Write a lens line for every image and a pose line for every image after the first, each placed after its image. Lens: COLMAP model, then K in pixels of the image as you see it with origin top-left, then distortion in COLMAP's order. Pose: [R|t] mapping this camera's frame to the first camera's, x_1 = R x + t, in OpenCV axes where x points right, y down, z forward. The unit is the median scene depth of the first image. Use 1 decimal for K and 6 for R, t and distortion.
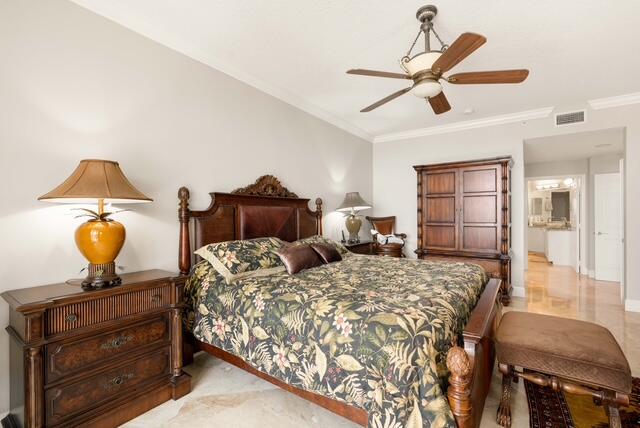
lens RADIAL K [[286.9, 0, 320.0], [0, 286.9, 214.0], [0, 0, 1]] dist [-0.020104, 0.008185]
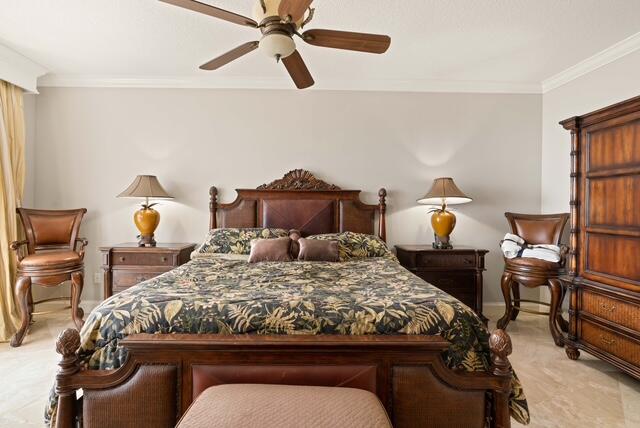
lens RADIAL K [[304.3, 0, 318.9], [0, 304.3, 207.1], [0, 0, 1]] dist [-0.025349, 0.009606]
pose [[0.589419, 0.006608, -0.807800, 0.730010], [-0.009037, 0.999958, 0.001587, -0.001800], [0.807777, 0.006365, 0.589454, 0.405619]]
